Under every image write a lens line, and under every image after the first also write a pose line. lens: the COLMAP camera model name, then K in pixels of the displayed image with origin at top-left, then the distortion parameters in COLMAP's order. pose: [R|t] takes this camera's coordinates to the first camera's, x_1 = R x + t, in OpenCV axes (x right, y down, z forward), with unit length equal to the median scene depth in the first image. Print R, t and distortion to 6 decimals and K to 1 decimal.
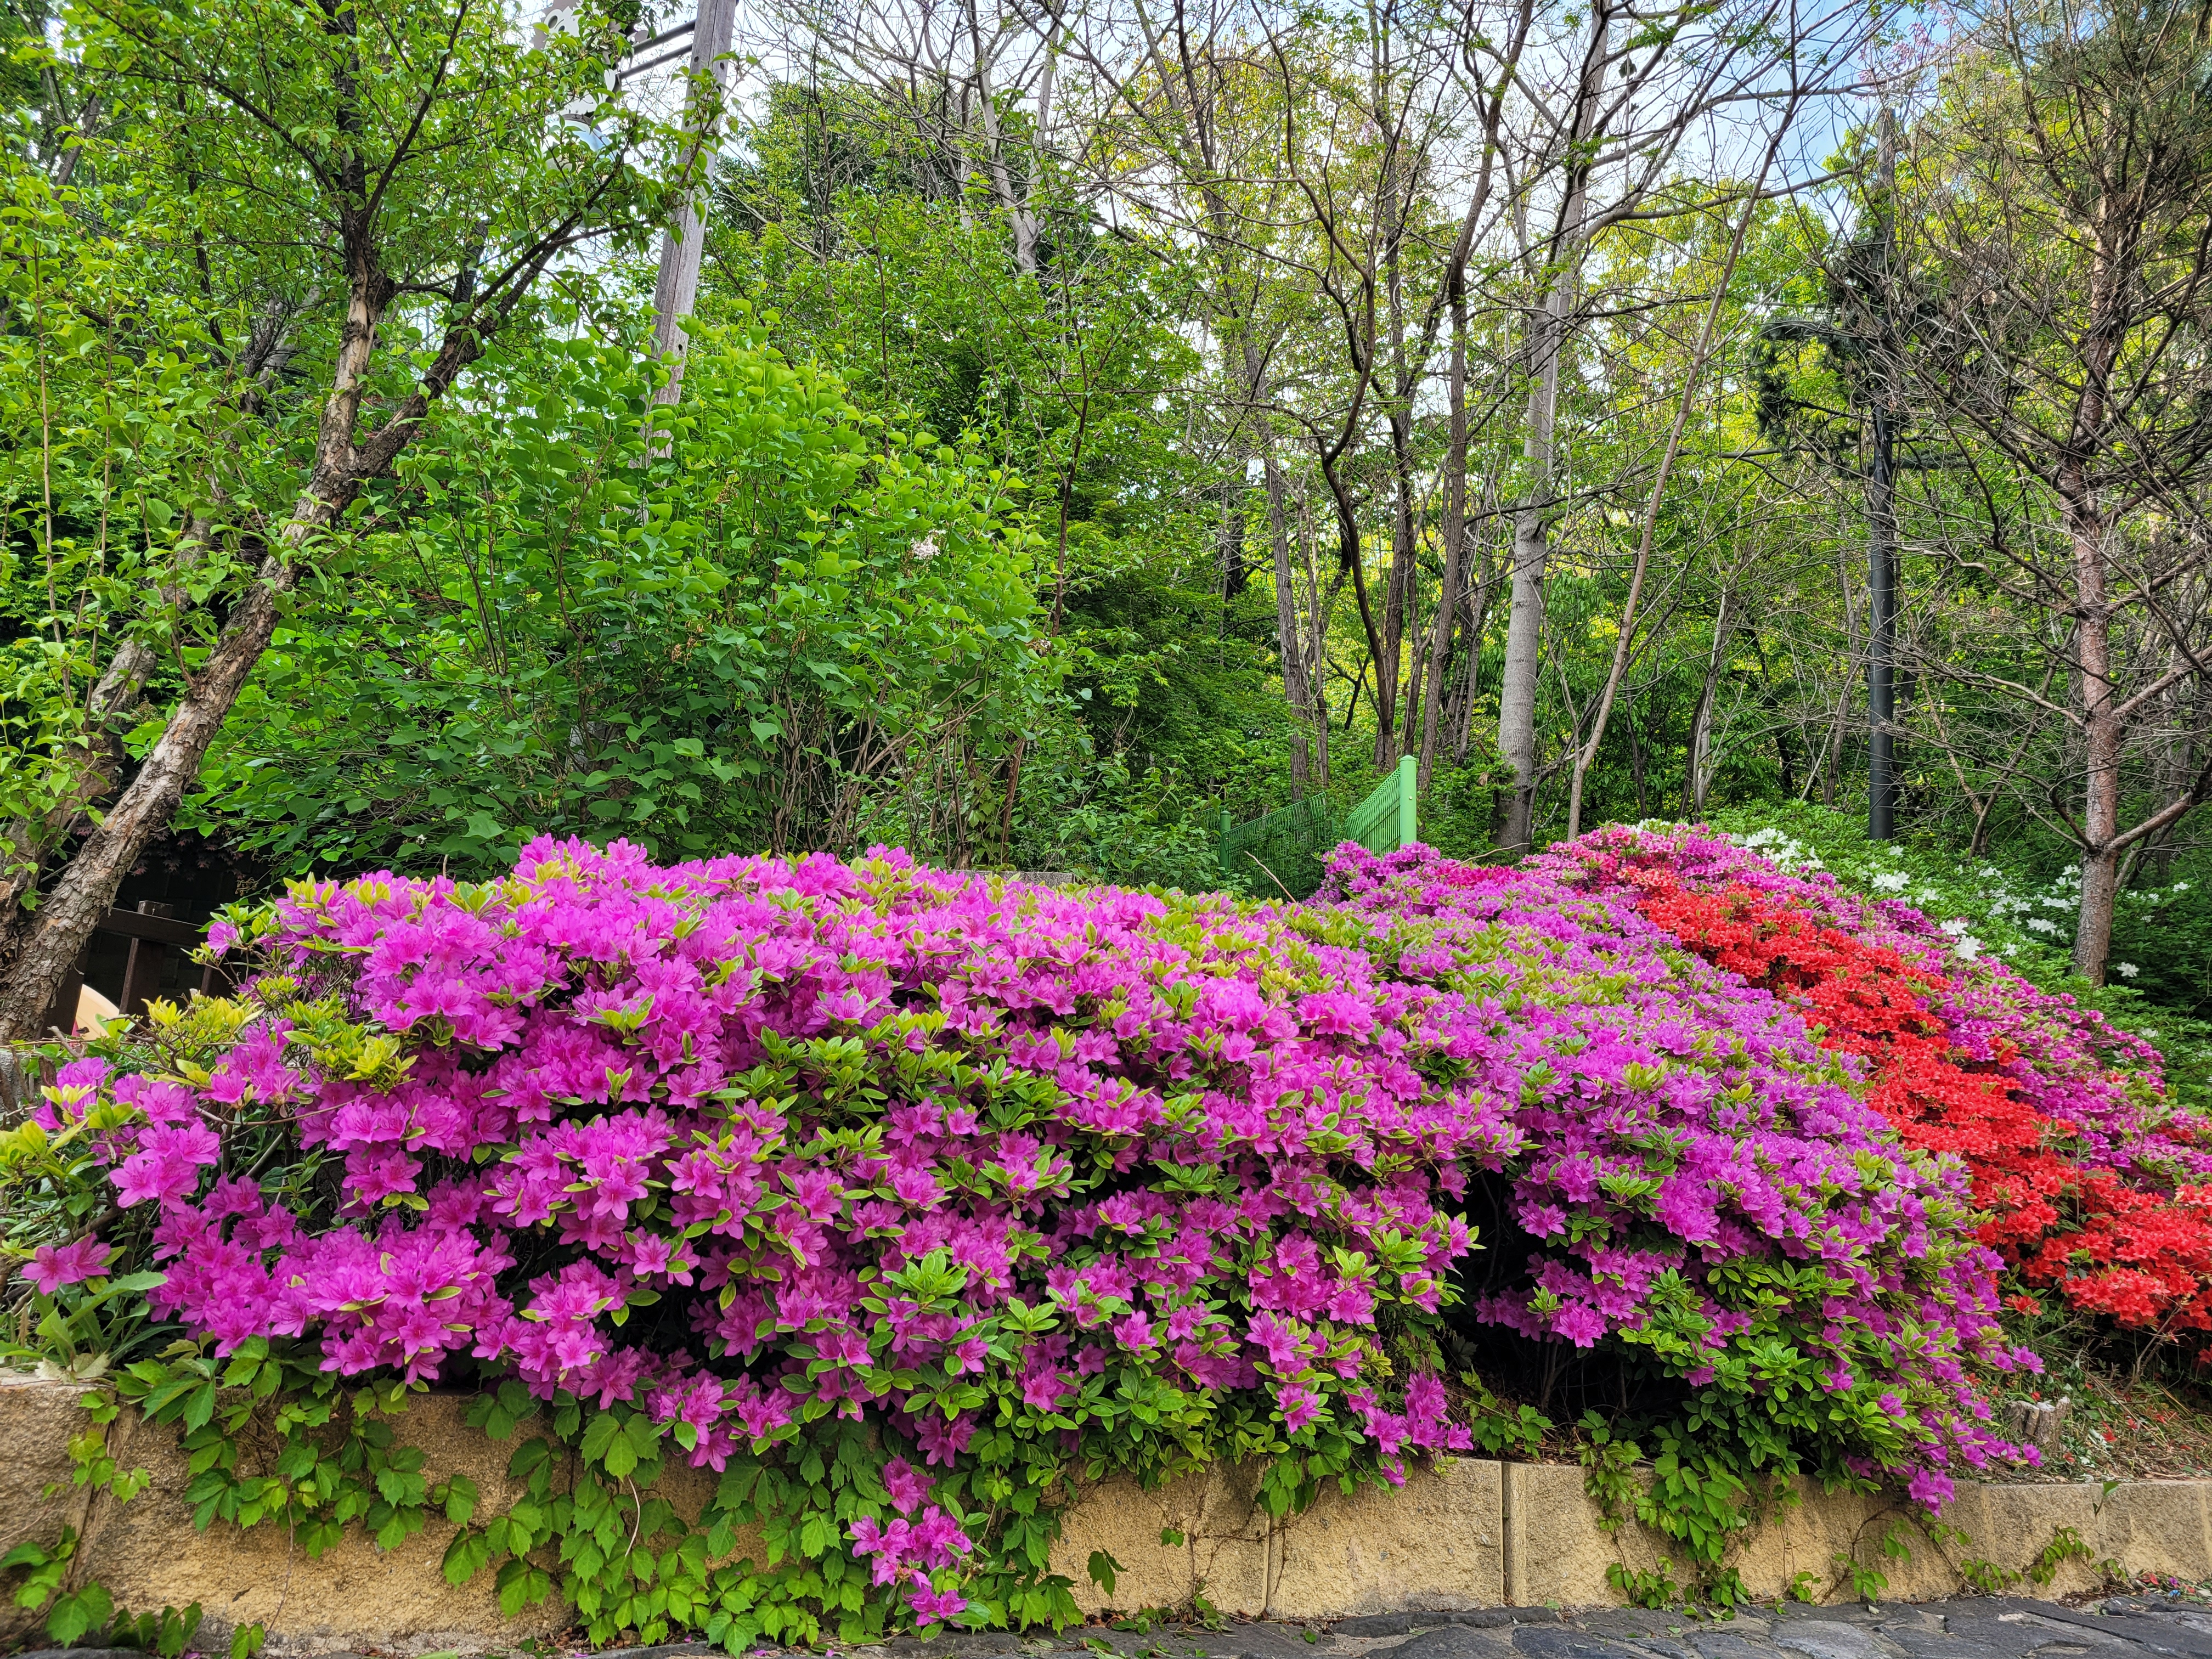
lens RADIAL K [[1668.6, 0, 1105.5], [0, 1668.6, 824.3], [0, 0, 1]] dist [0.045466, -0.006430]
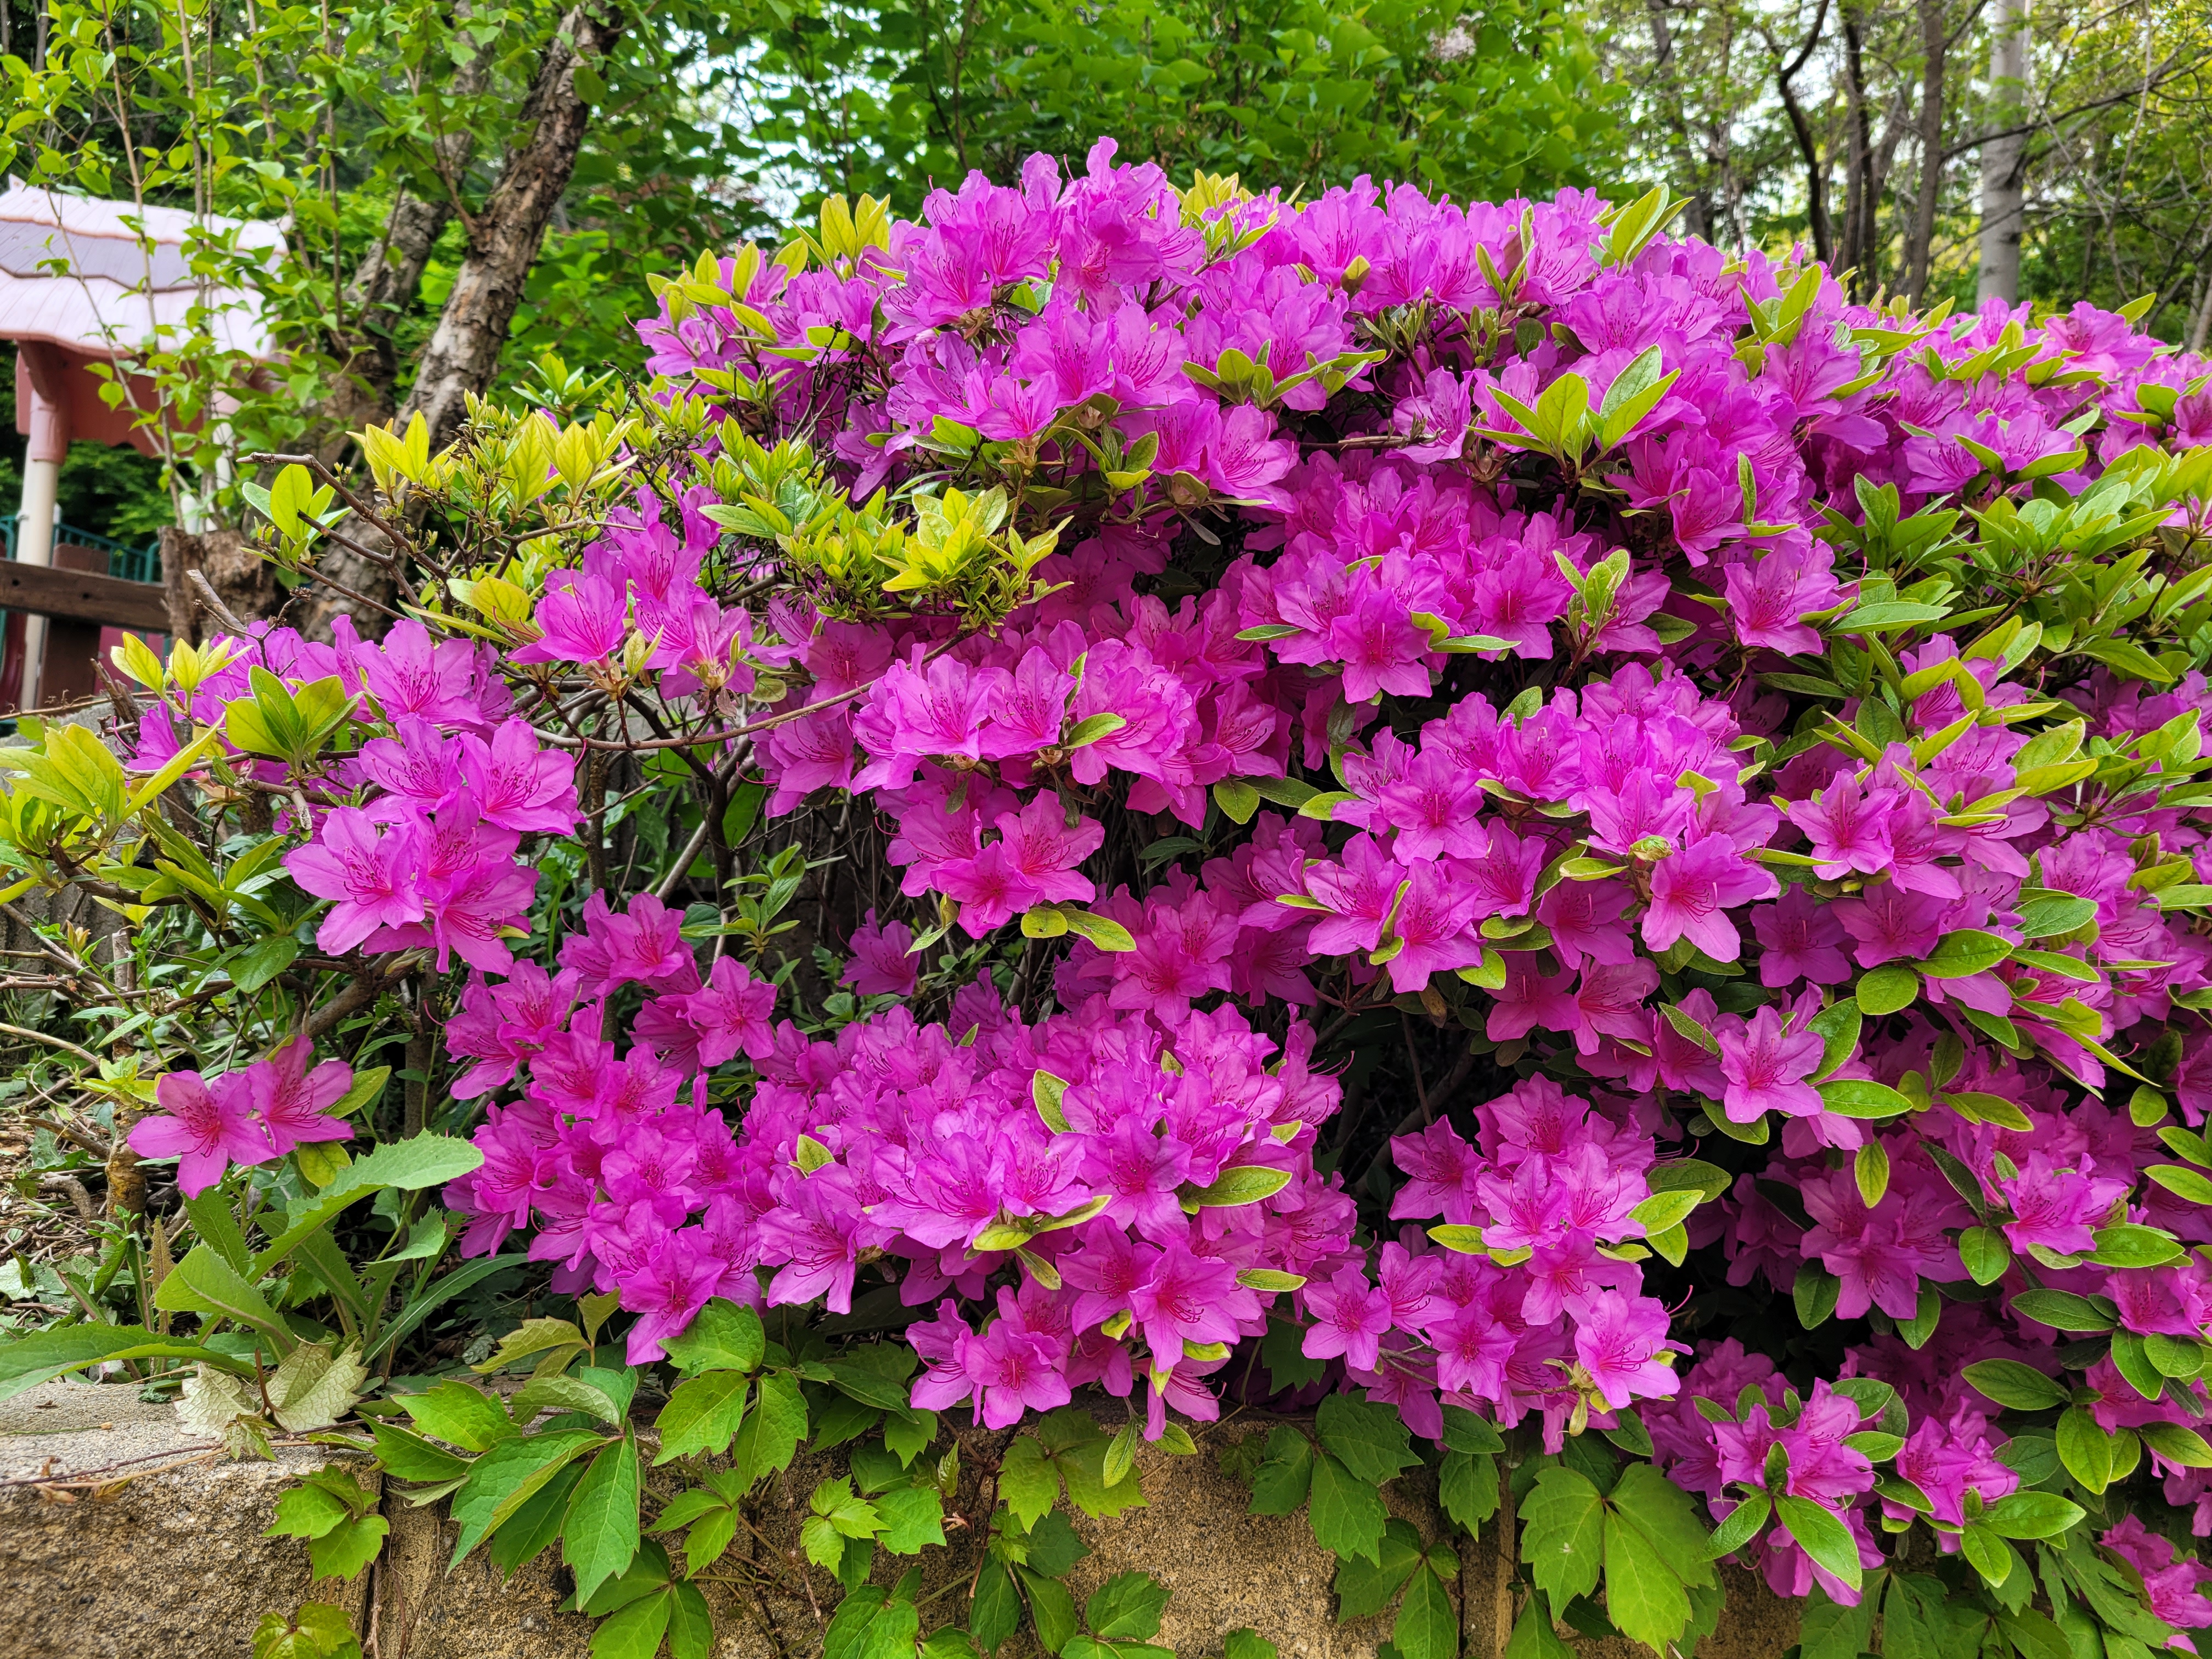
lens RADIAL K [[1668.6, 0, 1106.1], [0, 1668.6, 832.0], [0, 0, 1]] dist [0.045466, -0.006430]
pose [[0.983178, -0.050535, -0.175519, -0.343835], [0.069767, 0.992002, 0.105188, 0.165971], [0.168800, -0.115664, 0.978840, 0.655470]]
